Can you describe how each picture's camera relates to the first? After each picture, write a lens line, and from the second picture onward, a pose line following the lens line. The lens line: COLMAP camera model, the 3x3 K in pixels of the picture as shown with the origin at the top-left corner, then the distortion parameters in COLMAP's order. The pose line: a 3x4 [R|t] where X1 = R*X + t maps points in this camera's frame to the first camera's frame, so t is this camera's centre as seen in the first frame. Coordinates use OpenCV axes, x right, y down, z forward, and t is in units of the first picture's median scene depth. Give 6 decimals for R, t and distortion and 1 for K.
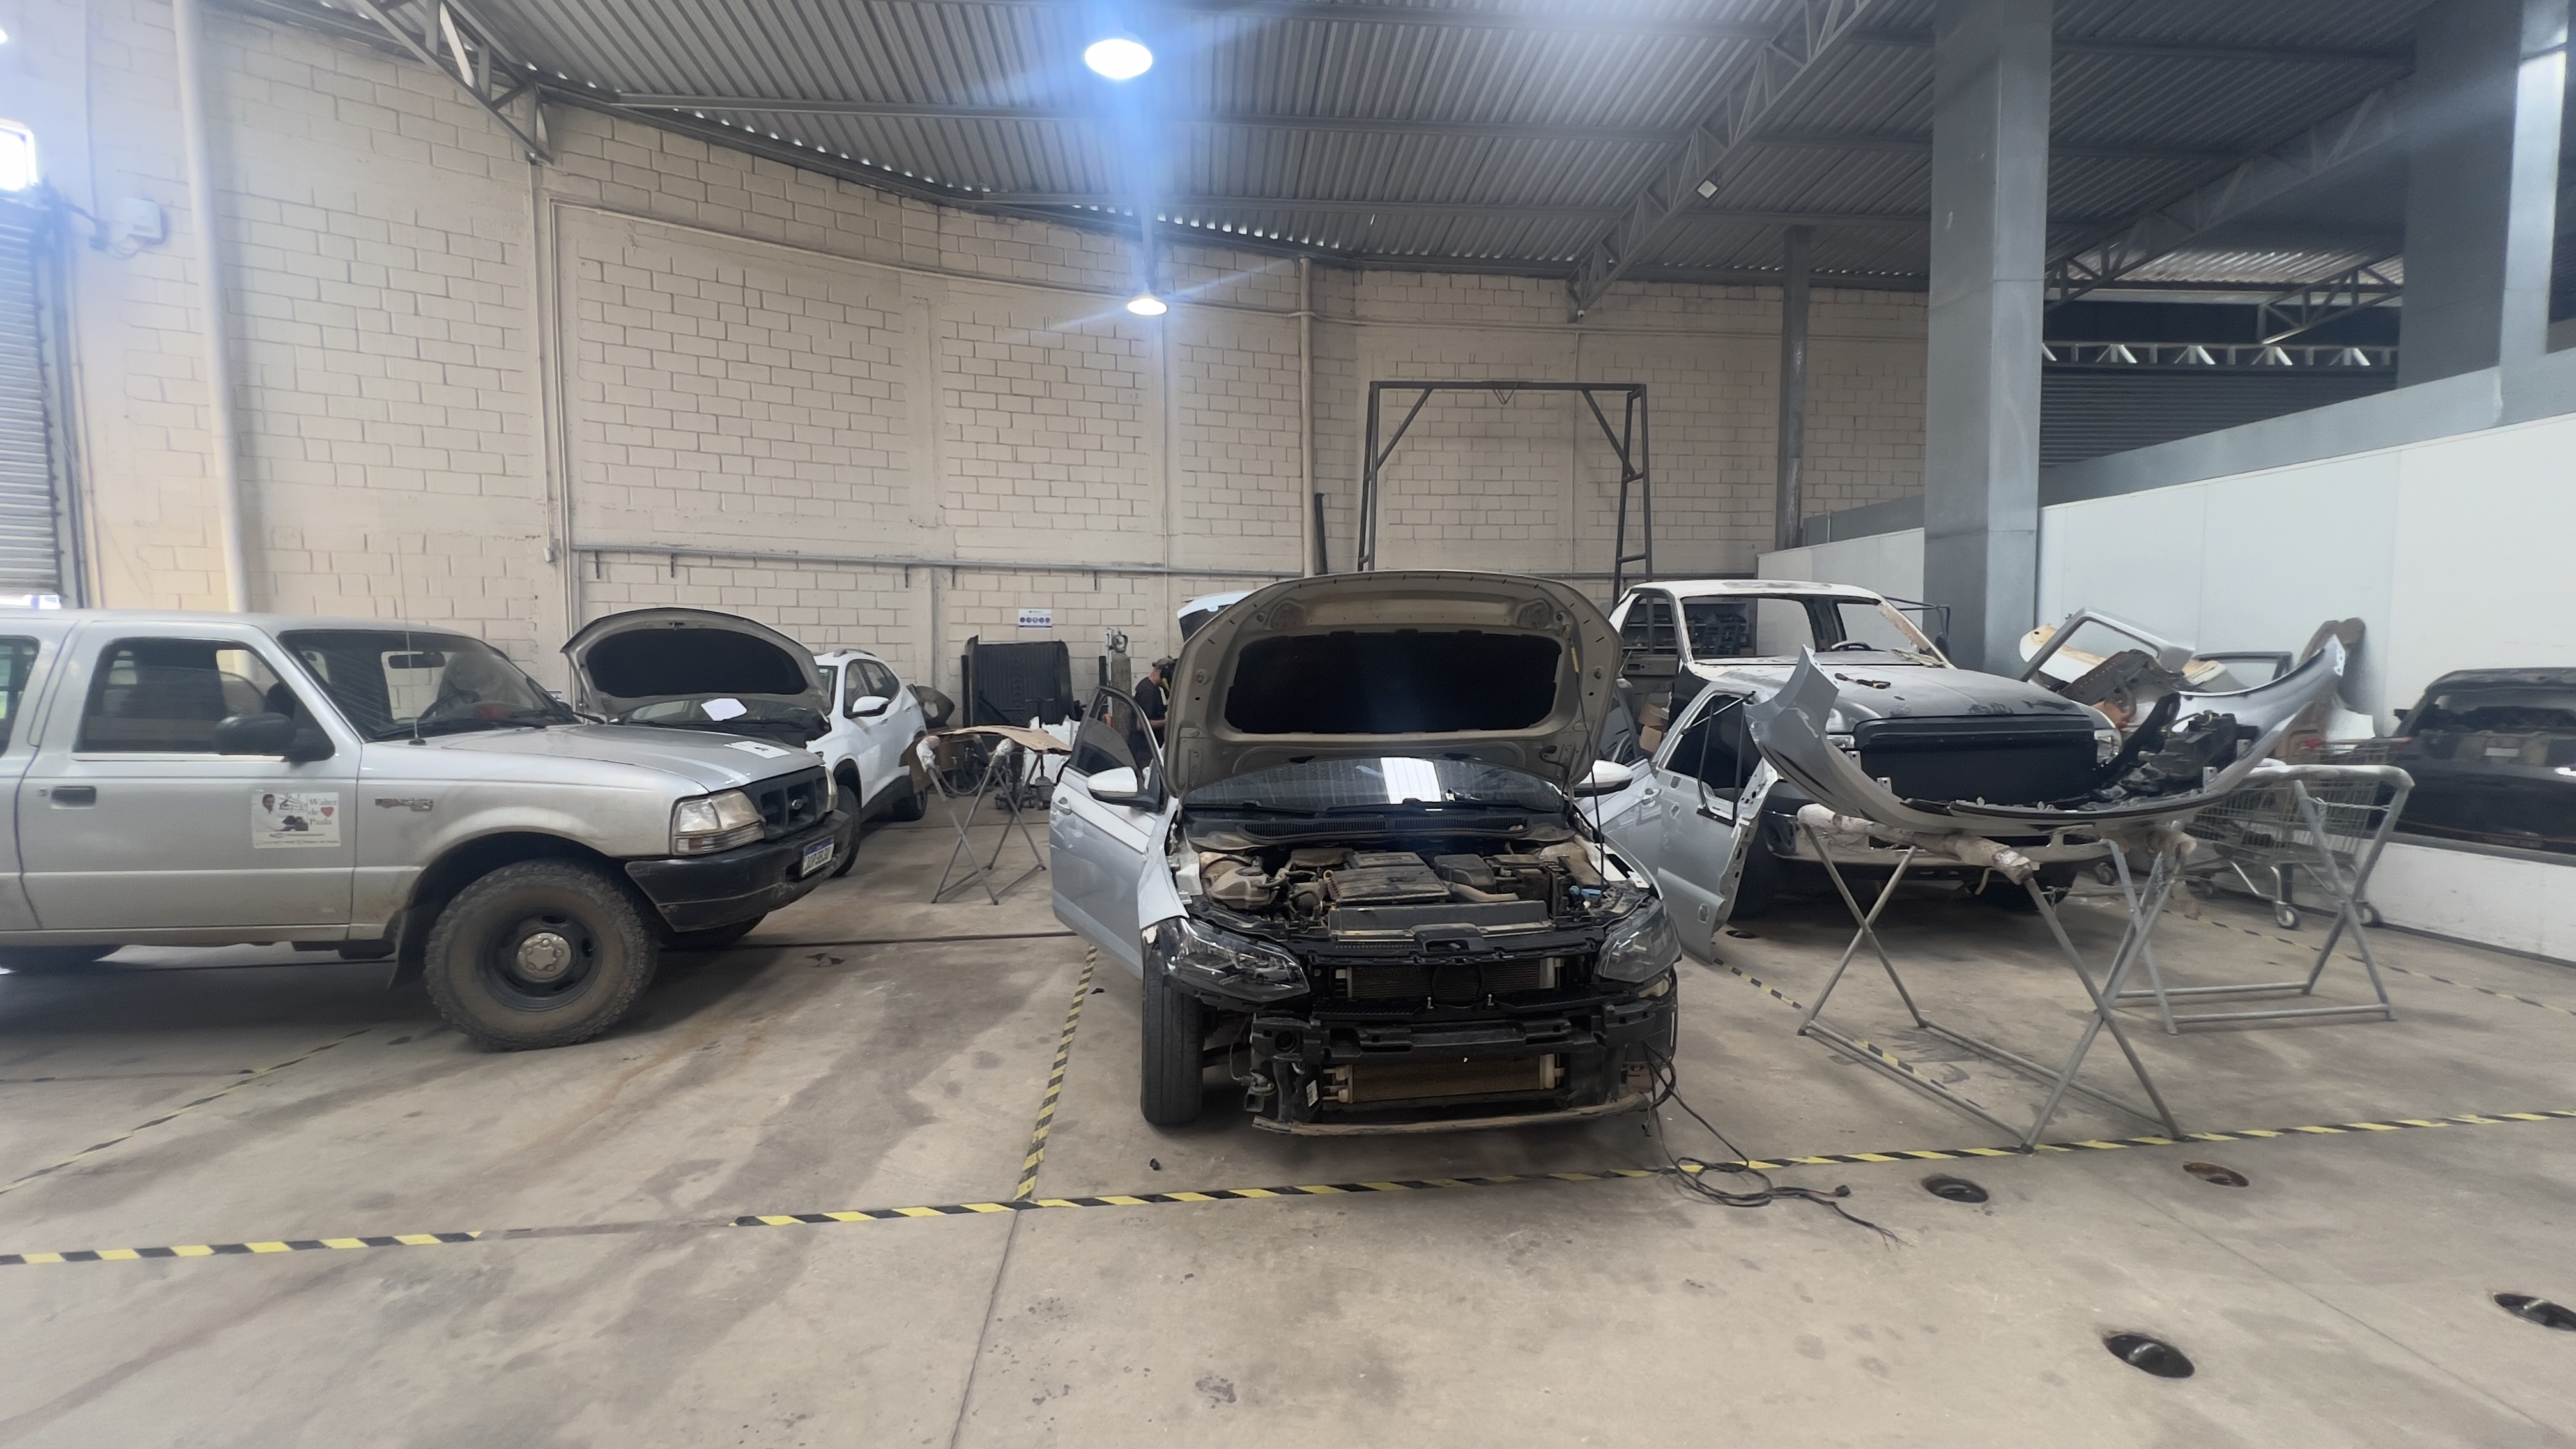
lens RADIAL K [[1024.2, 0, 1287.5], [0, 1024.2, 728.5], [0, 0, 1]] dist [-0.001778, 0.000430]
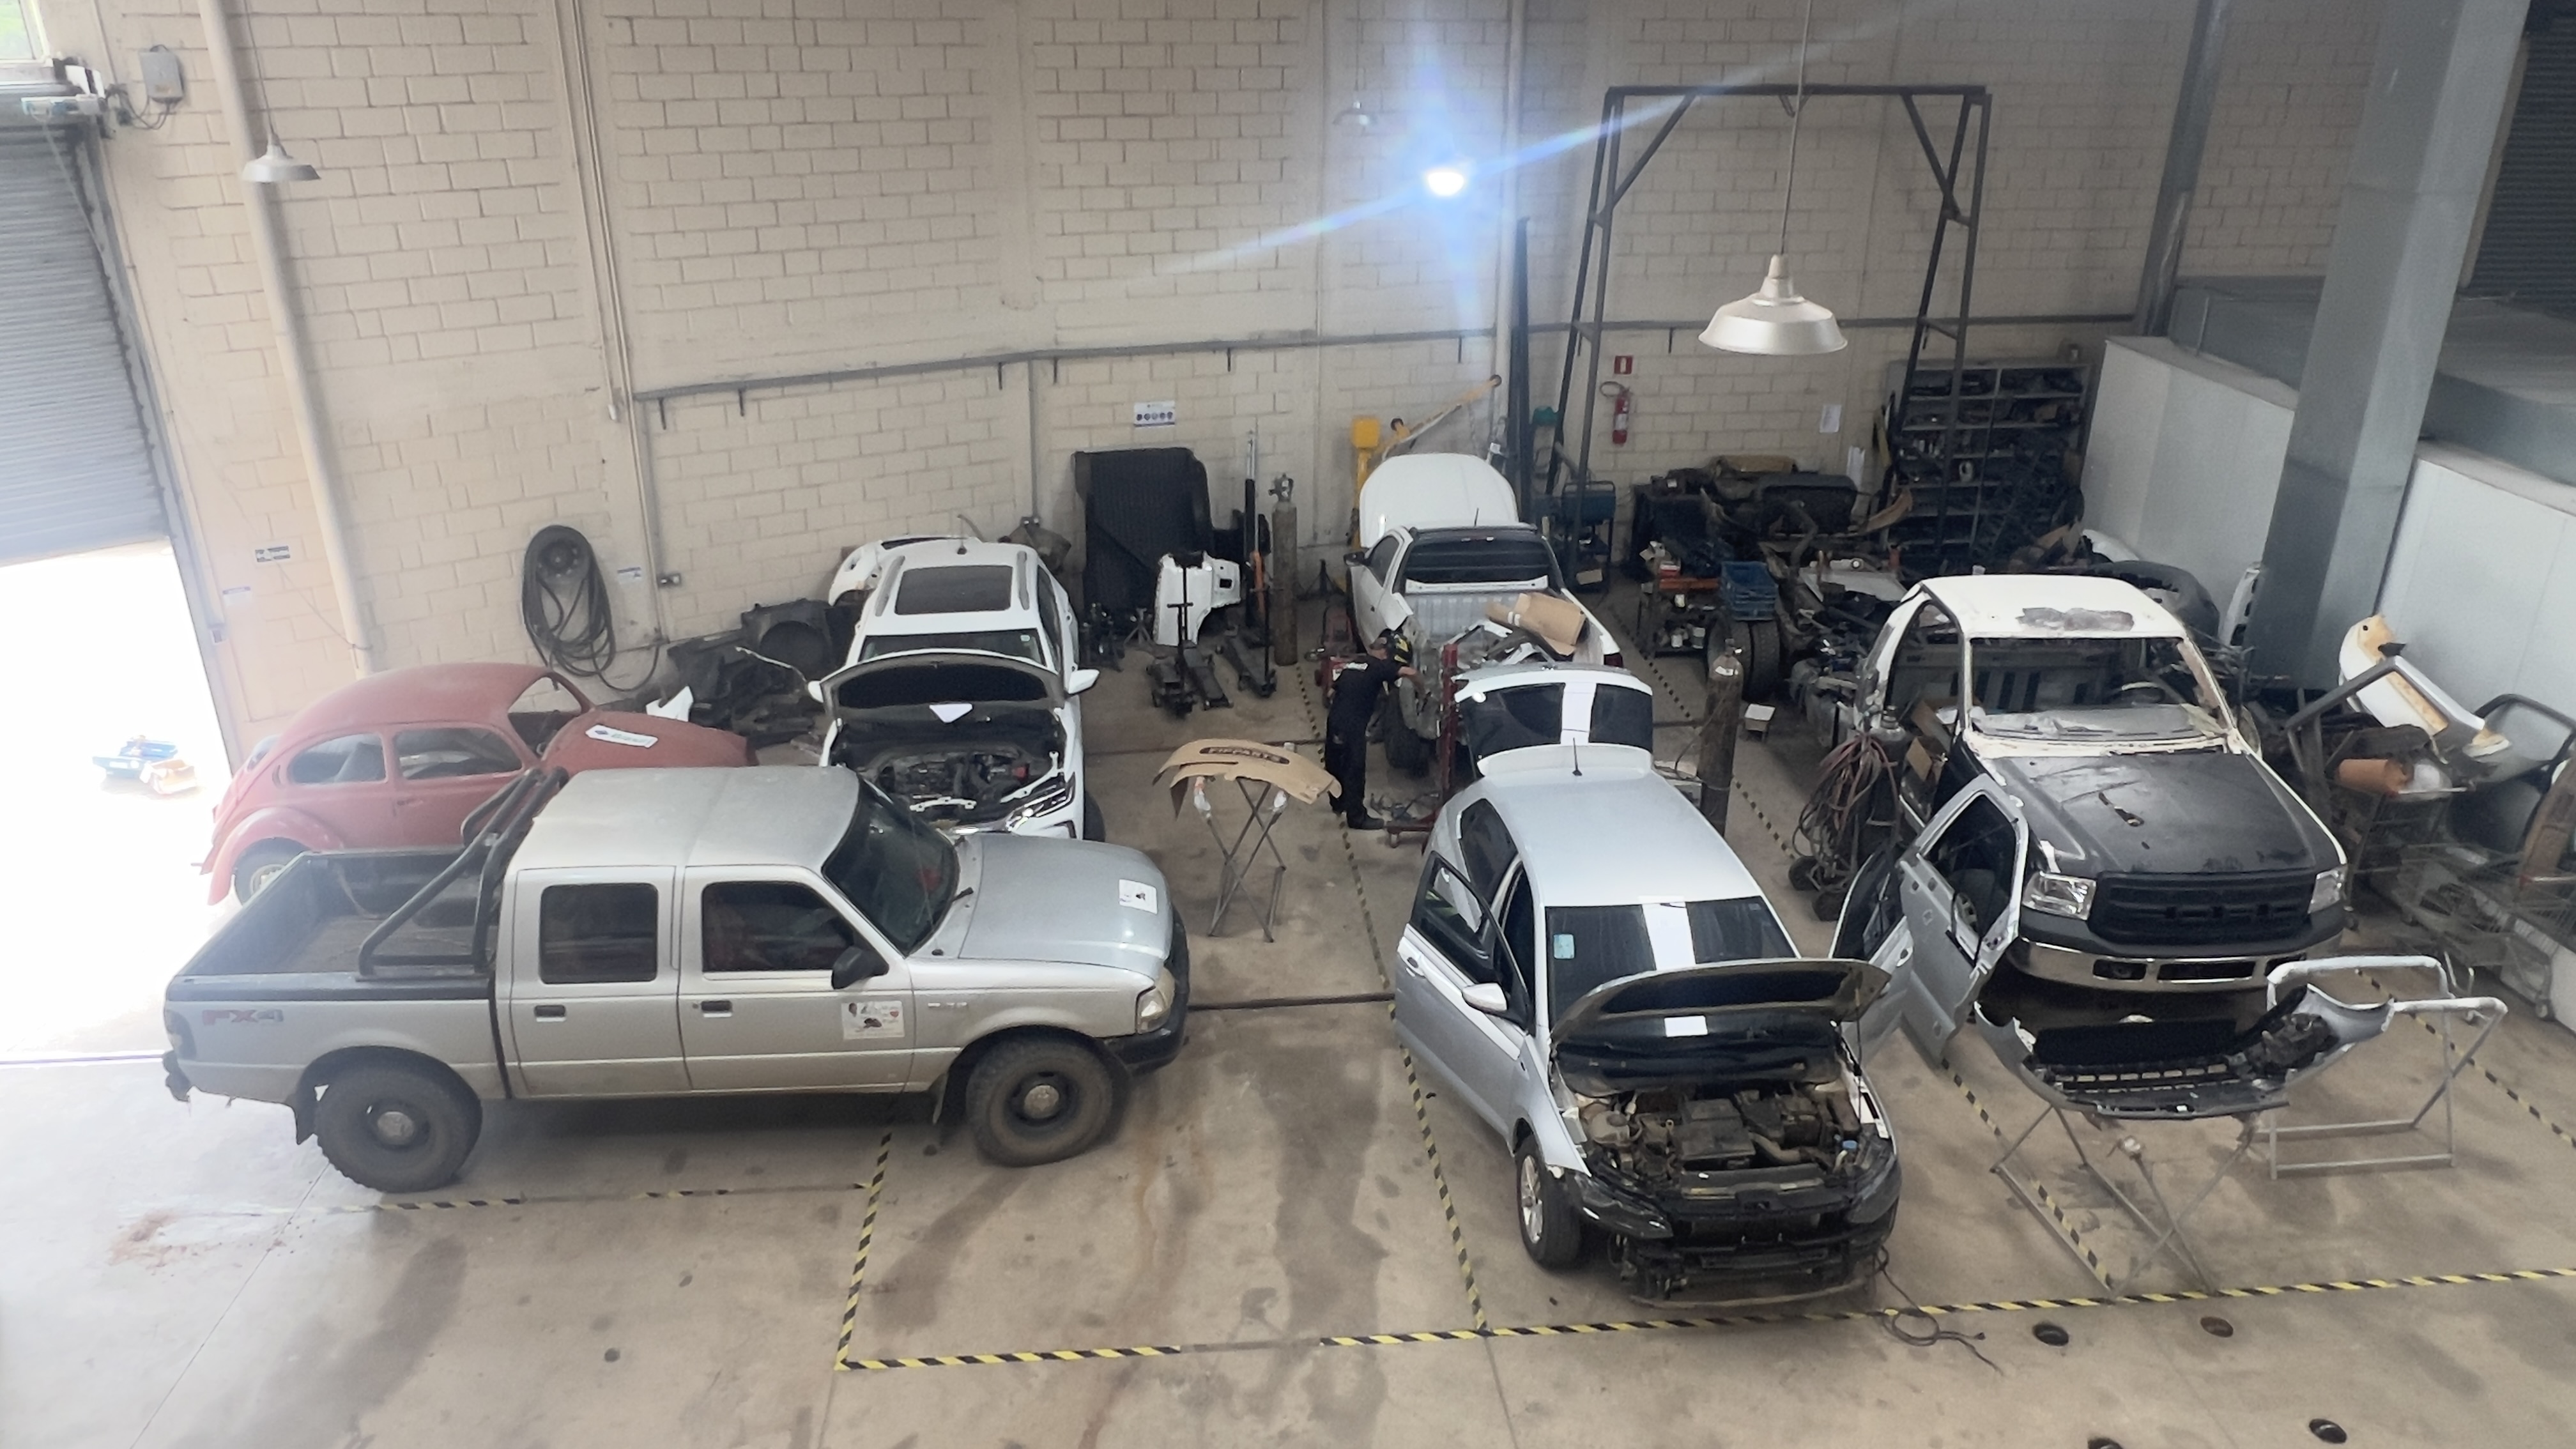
lens RADIAL K [[1699.4, 0, 1286.8], [0, 1699.4, 722.6], [0, 0, 1]] dist [0.000086, -0.001359]
pose [[0.999763, 0.018875, -0.010866, -0.404041], [-0.014298, 0.945170, 0.326267, -0.972297], [0.016428, -0.326034, 0.945215, -0.918963]]
